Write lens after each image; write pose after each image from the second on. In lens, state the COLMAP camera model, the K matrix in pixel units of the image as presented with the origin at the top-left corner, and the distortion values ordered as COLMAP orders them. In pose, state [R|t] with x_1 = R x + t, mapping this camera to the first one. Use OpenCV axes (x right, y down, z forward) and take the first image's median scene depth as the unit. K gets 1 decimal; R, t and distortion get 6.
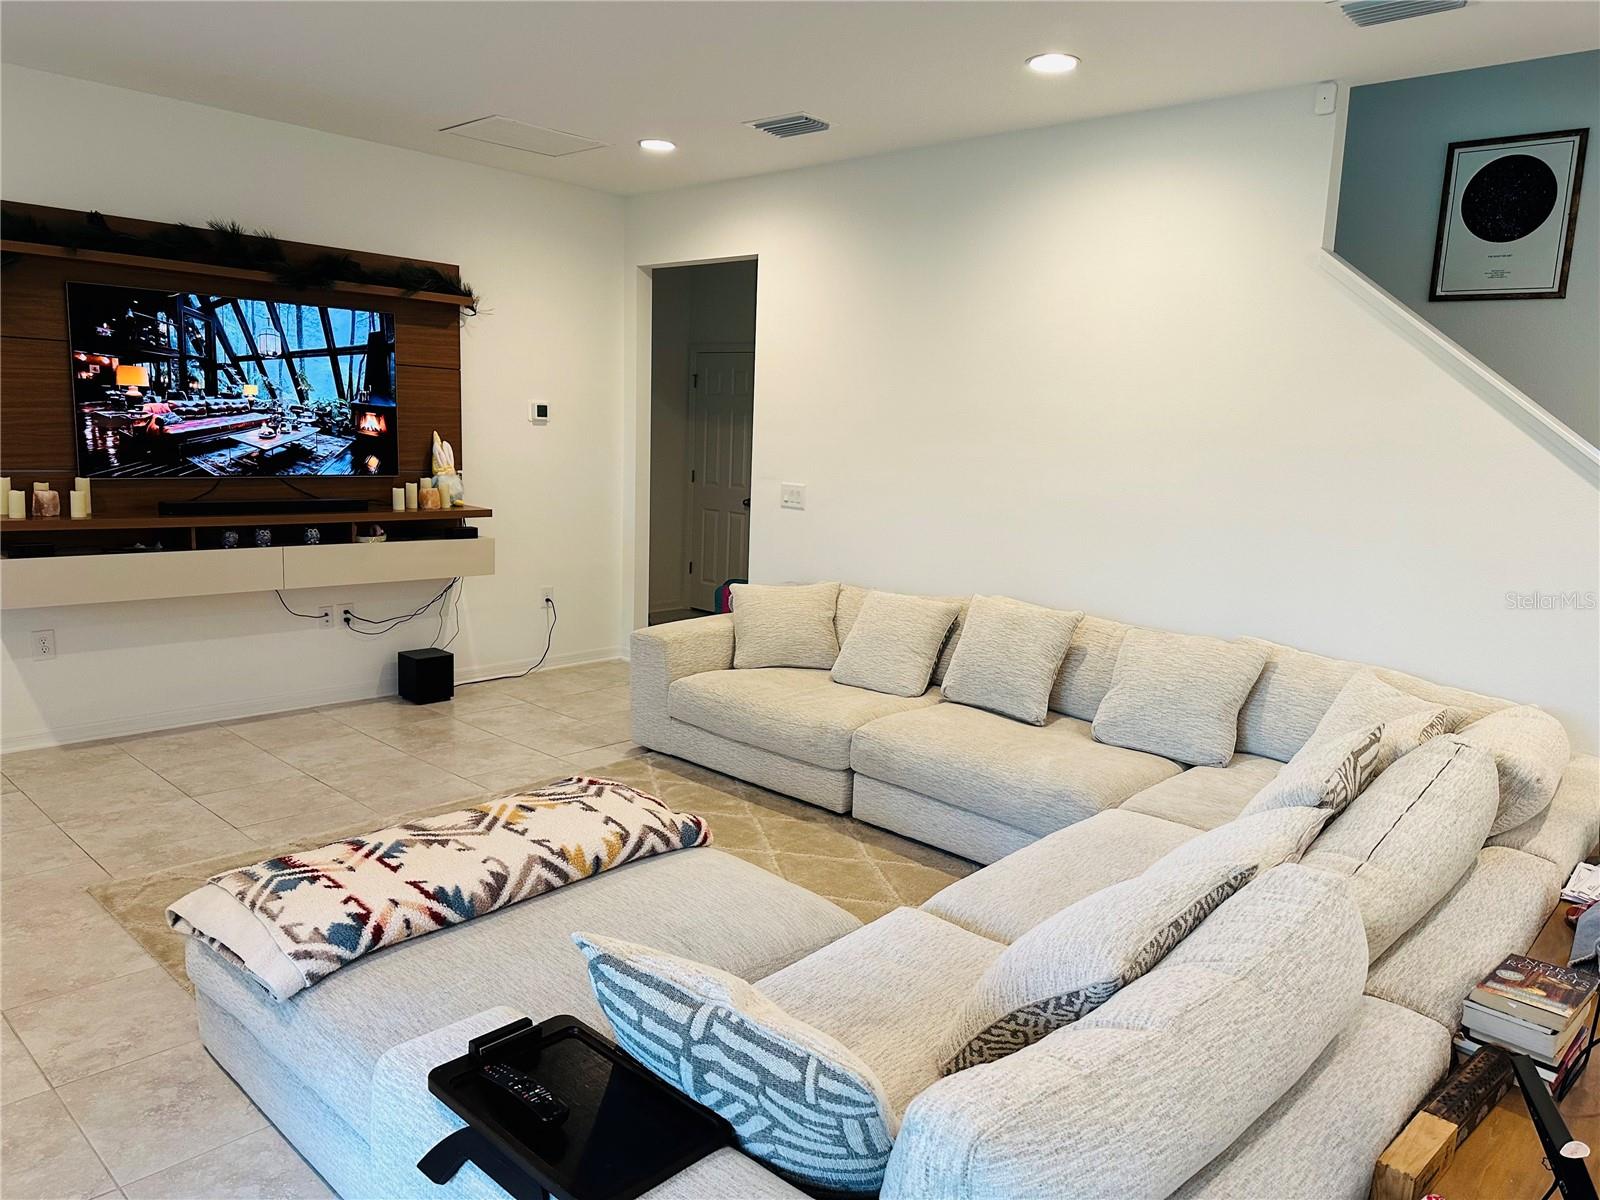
lens RADIAL K [[1133.1, 0, 794.4], [0, 1133.1, 599.7], [0, 0, 1]] dist [0.052421, -0.059178]
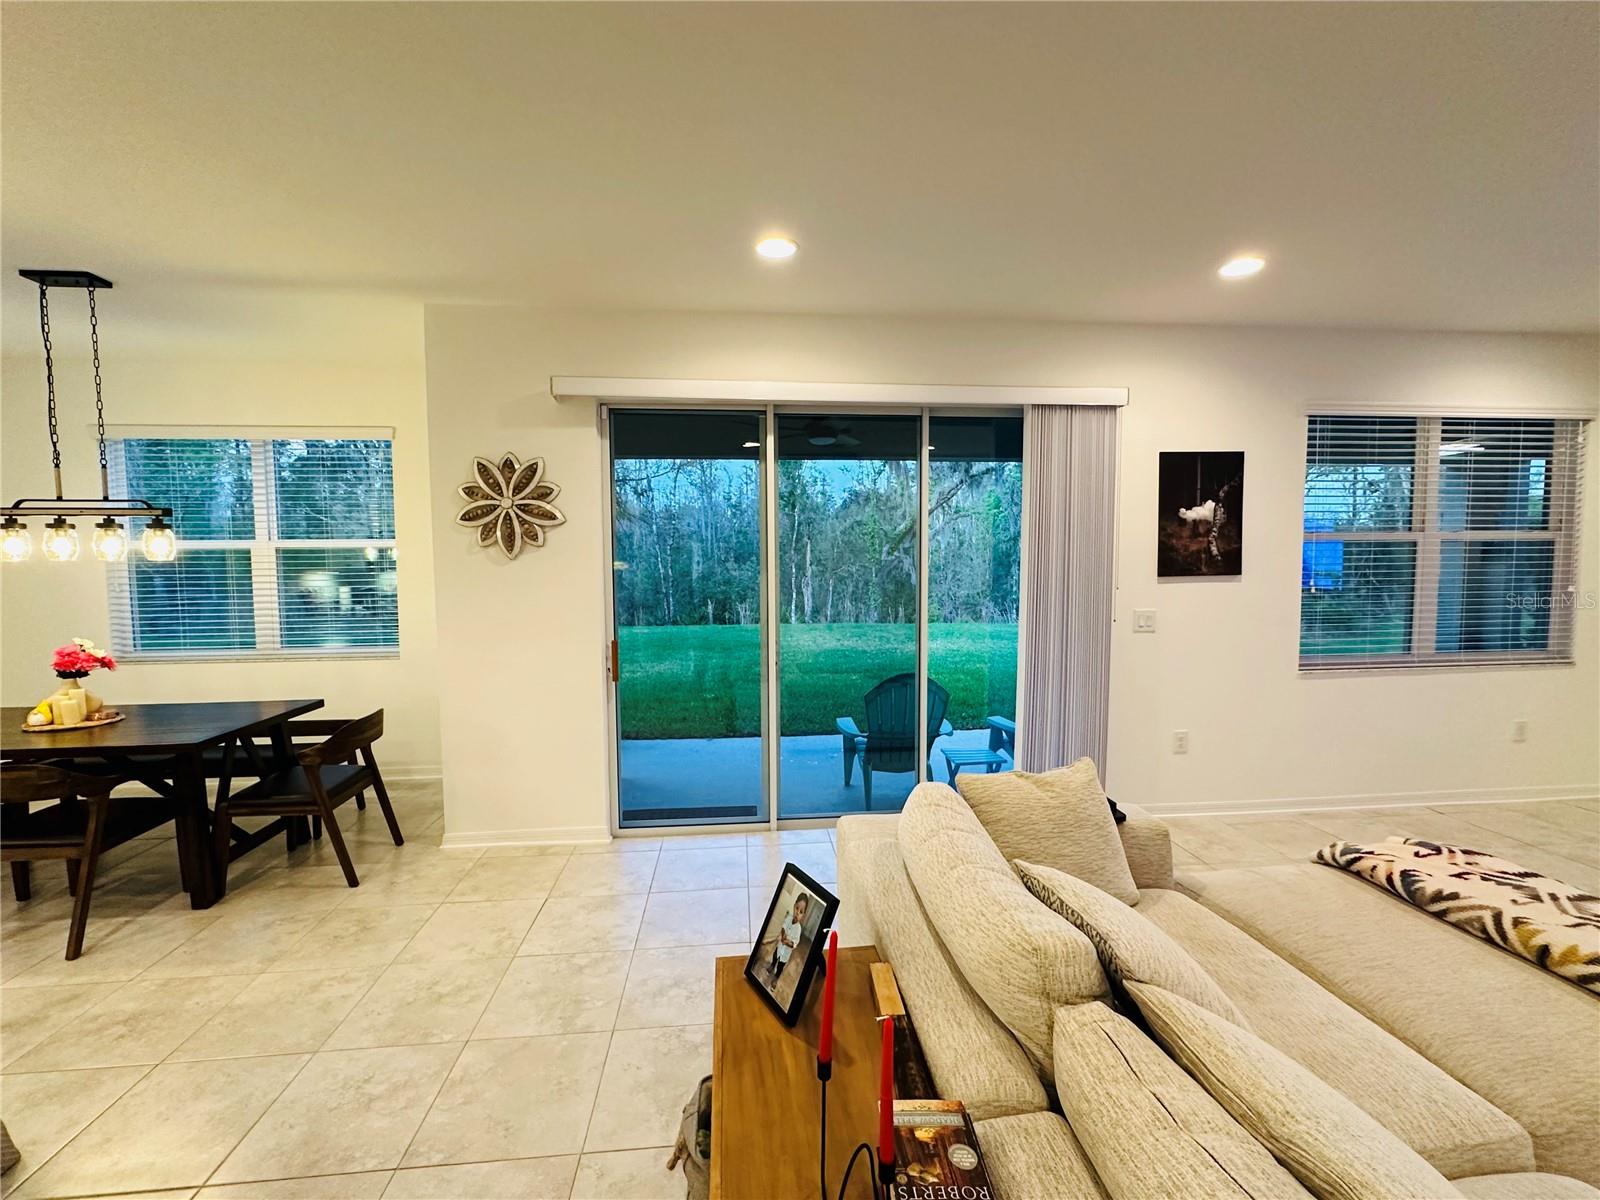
lens RADIAL K [[675.5, 0, 800.0], [0, 675.5, 600.0], [0, 0, 1]] dist [-0.001979, -0.000018]
pose [[-0.661033, 0.012956, -0.750245, 0.410151], [-0.137400, 0.980855, 0.138000, -0.048528], [0.737670, 0.194306, -0.646598, 0.441306]]
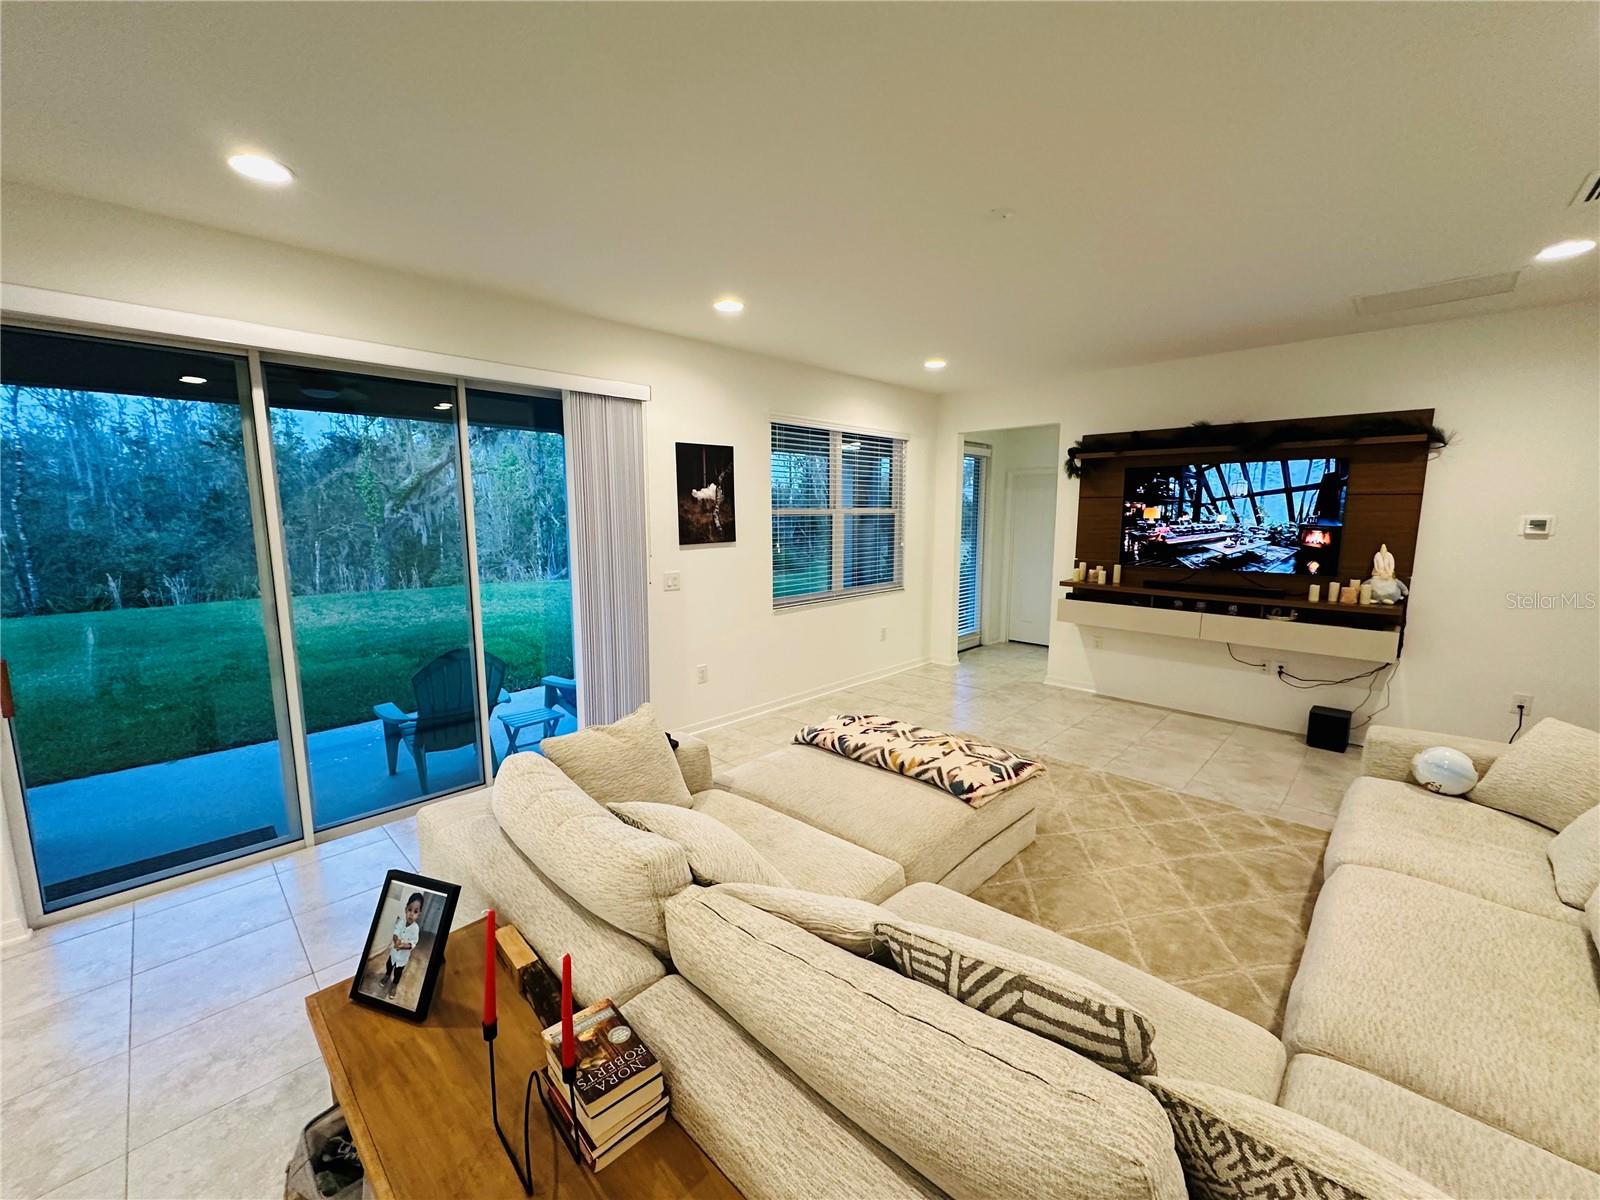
lens RADIAL K [[635.6, 0, 800.0], [0, 635.6, 600.0], [0, 0, 1]] dist [-0.000725, 0.000449]
pose [[-0.021347, 0.099758, -0.994783, 0.453502], [-0.157140, 0.982307, 0.101879, -0.065242], [0.987346, 0.158495, -0.005294, 0.423977]]
